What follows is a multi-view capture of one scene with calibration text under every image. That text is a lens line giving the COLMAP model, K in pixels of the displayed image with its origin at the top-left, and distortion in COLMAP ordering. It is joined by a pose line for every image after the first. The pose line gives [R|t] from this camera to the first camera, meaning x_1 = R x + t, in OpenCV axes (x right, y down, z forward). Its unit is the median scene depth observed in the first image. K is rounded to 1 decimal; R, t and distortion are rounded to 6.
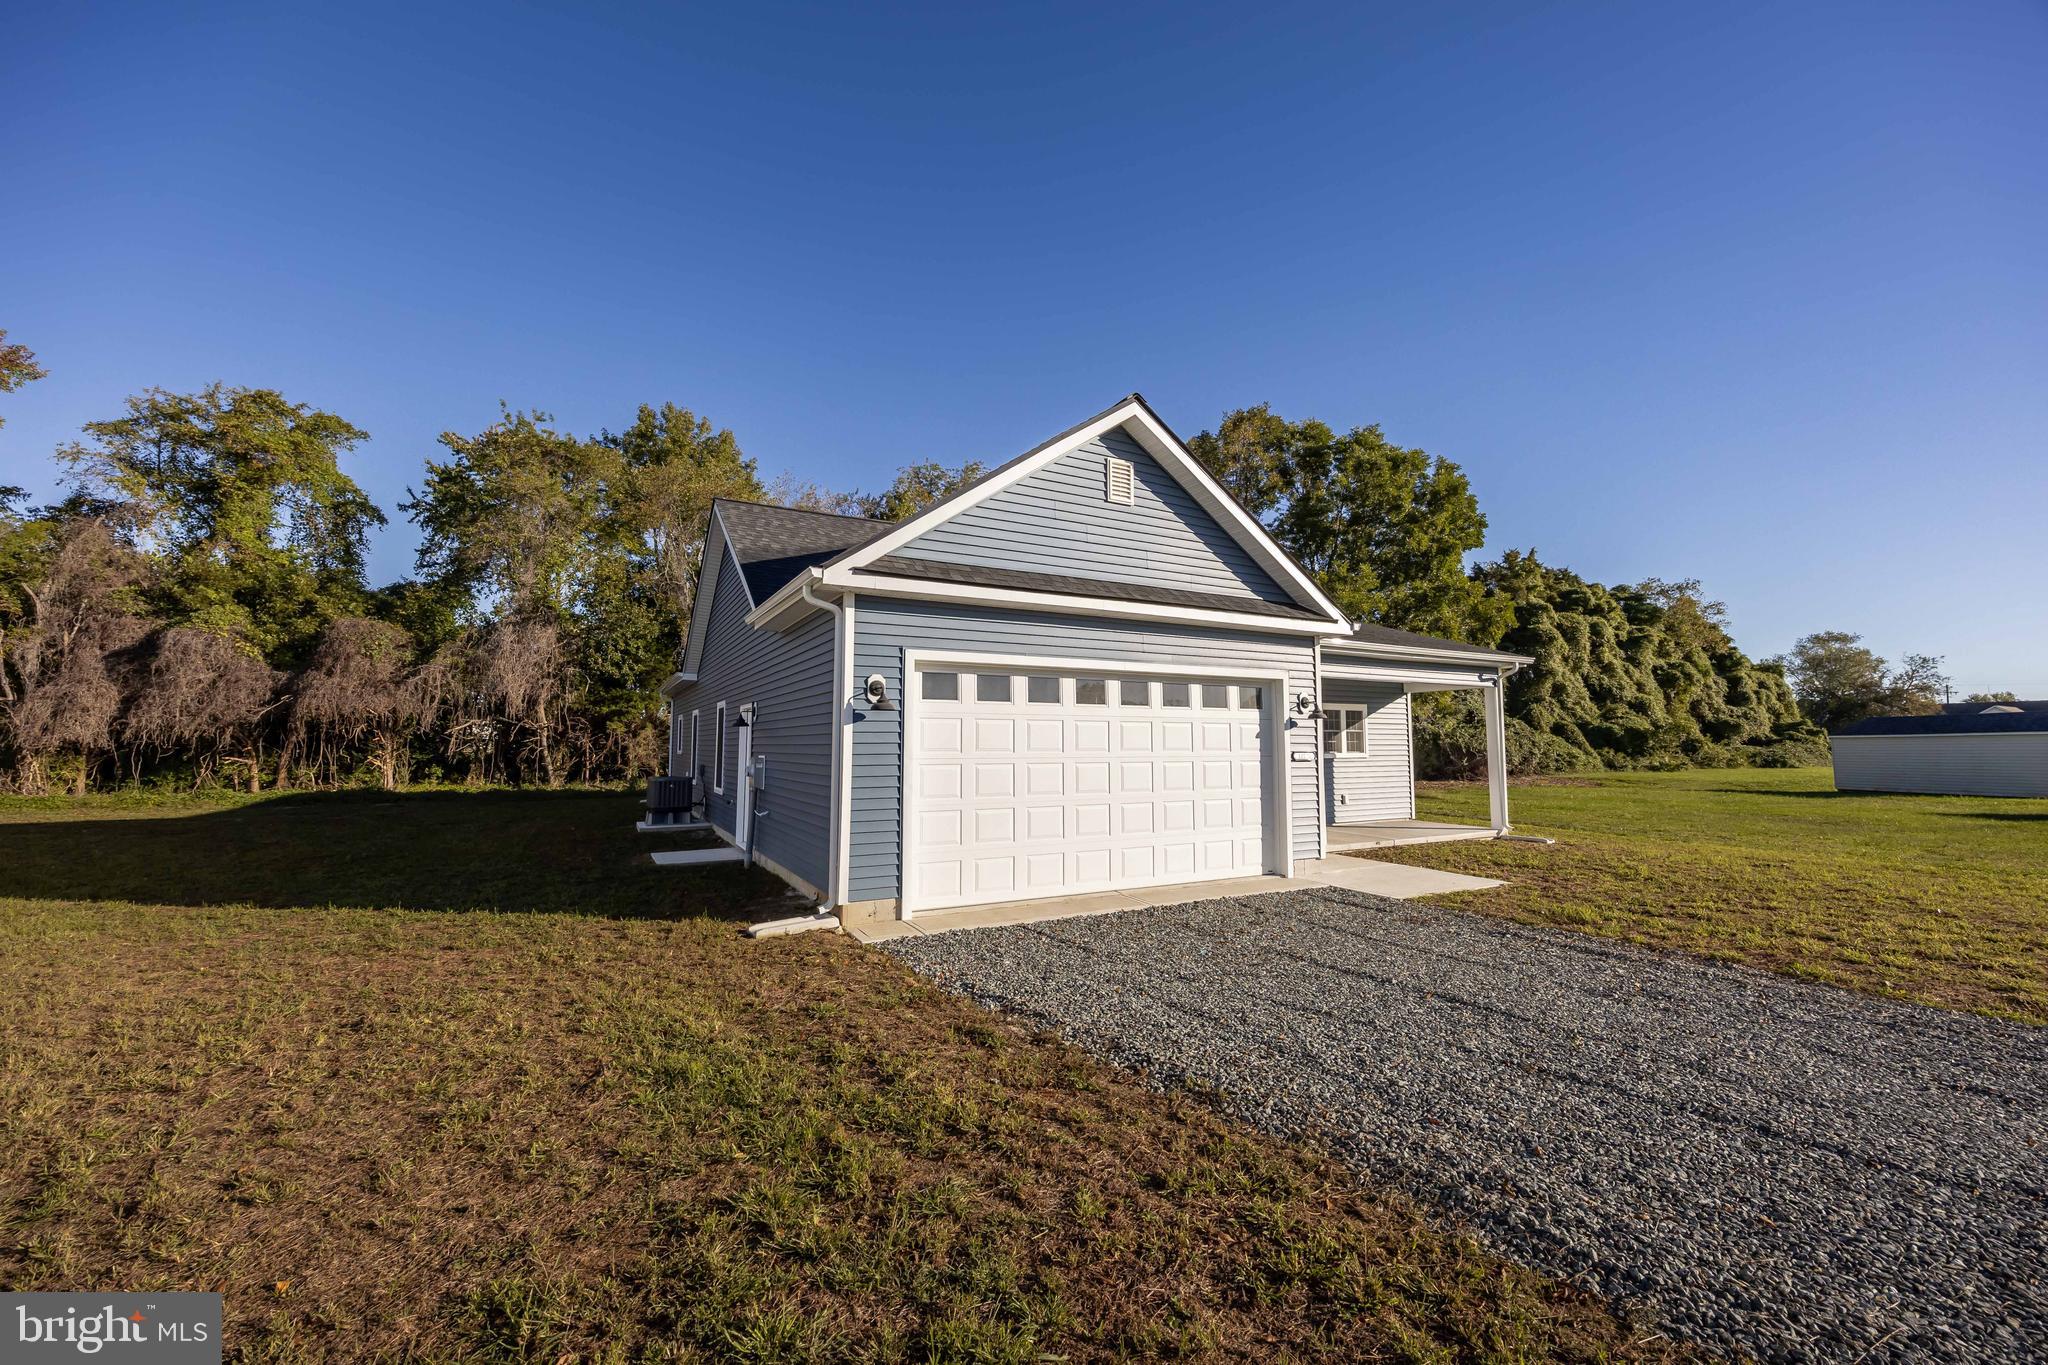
lens RADIAL K [[804.3, 0, 1024.2], [0, 804.3, 676.4], [0, 0, 1]] dist [-0.000607, -0.000447]
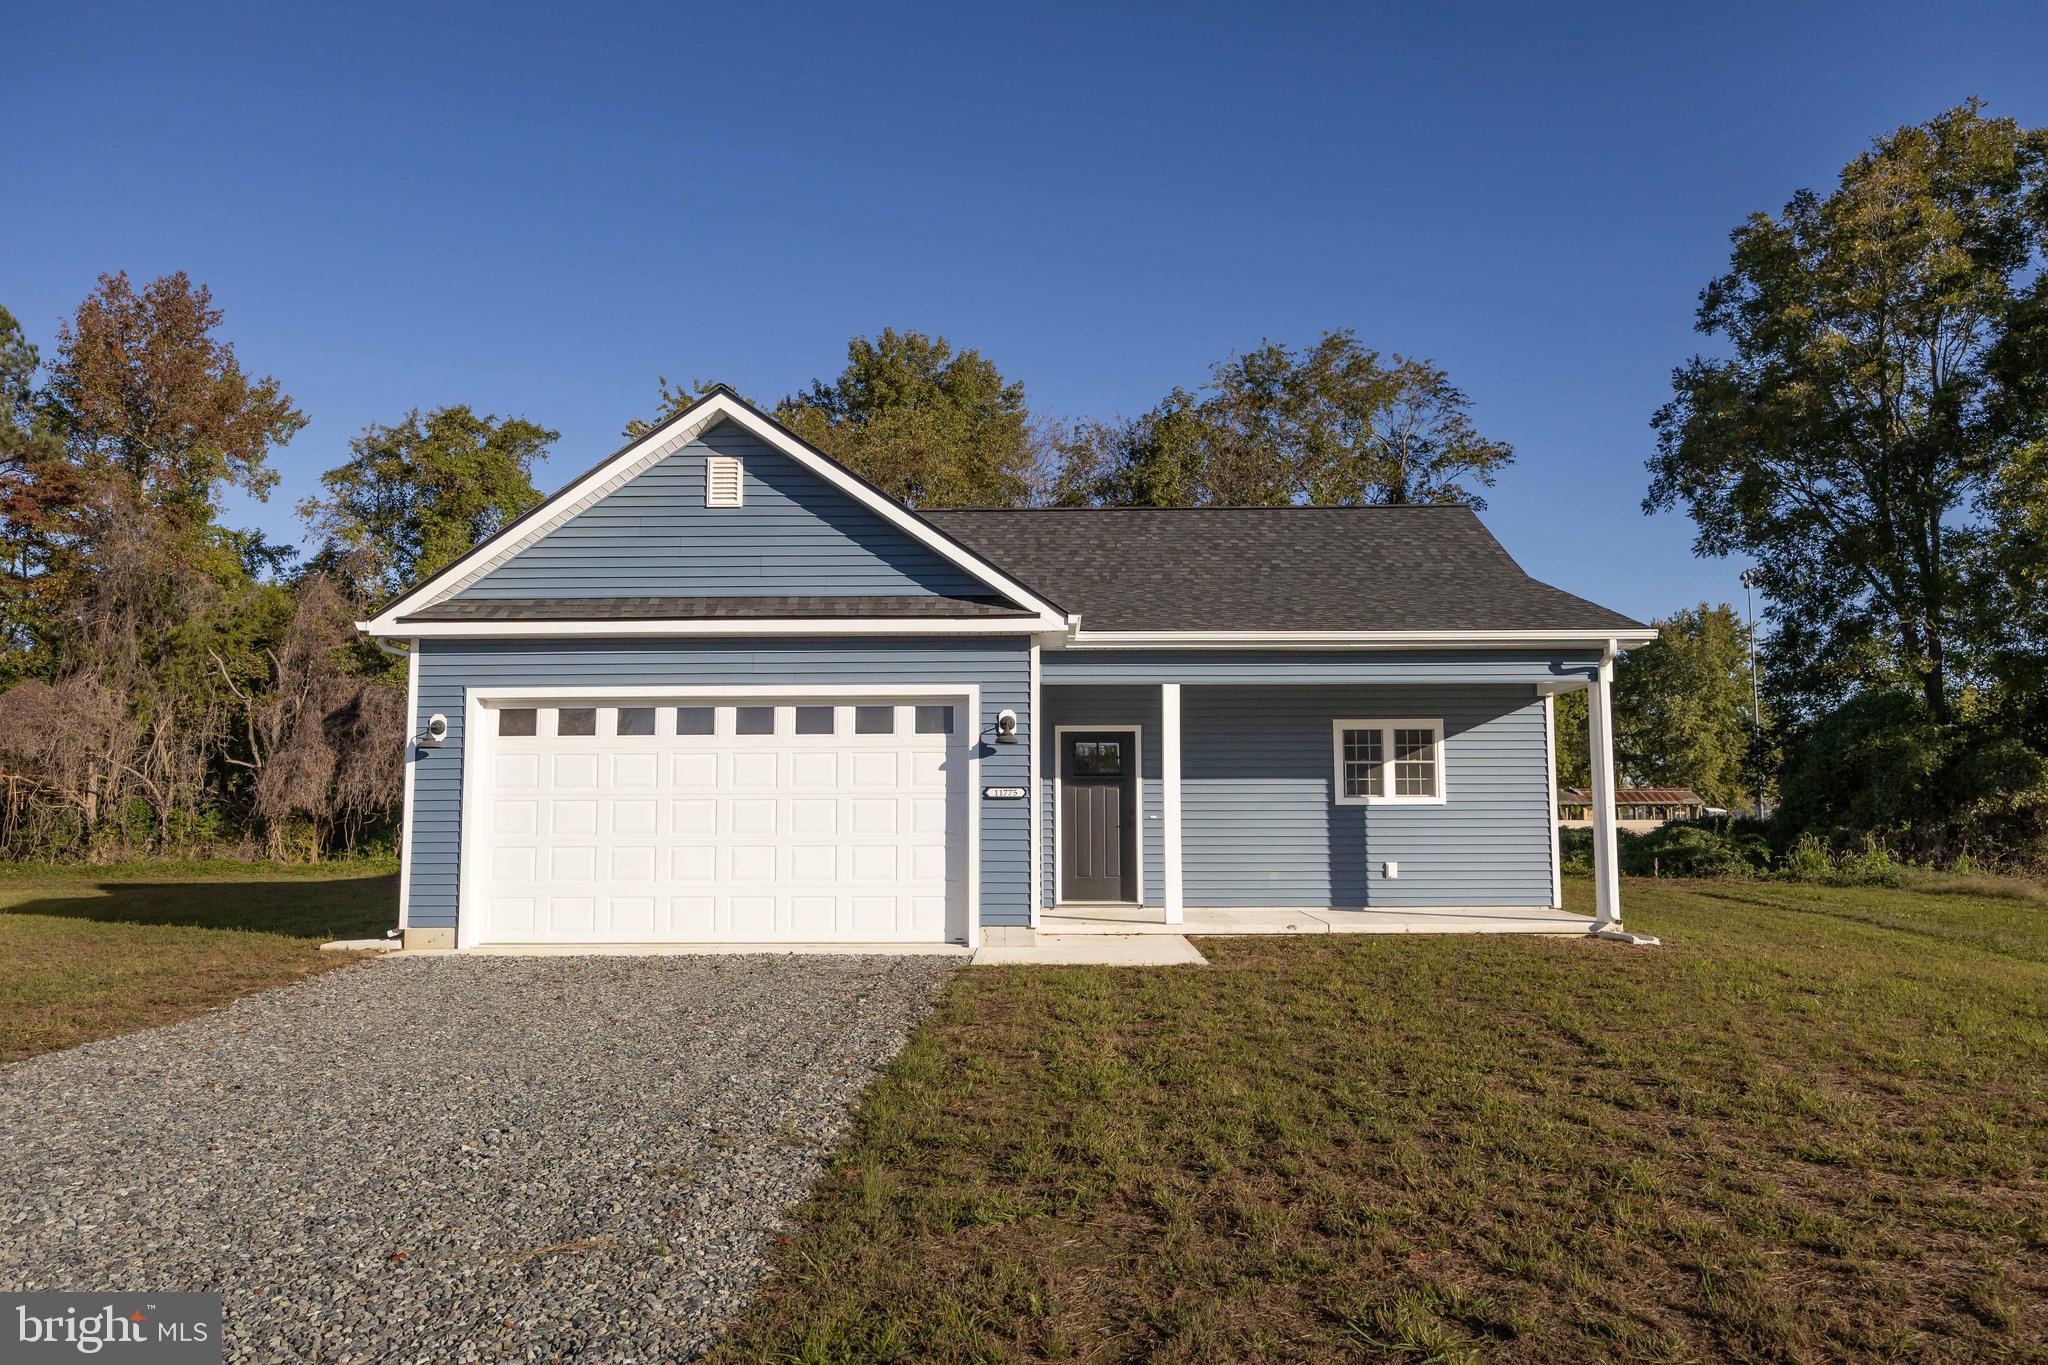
lens RADIAL K [[1458.9, 0, 1024.7], [0, 1458.9, 685.4], [0, 0, 1]] dist [0.006104, 0.000712]
pose [[0.863937, -0.051616, -0.500948, 0.473789], [0.047300, 0.998653, -0.021325, 0.012063], [0.501374, -0.005271, 0.865215, -0.088176]]
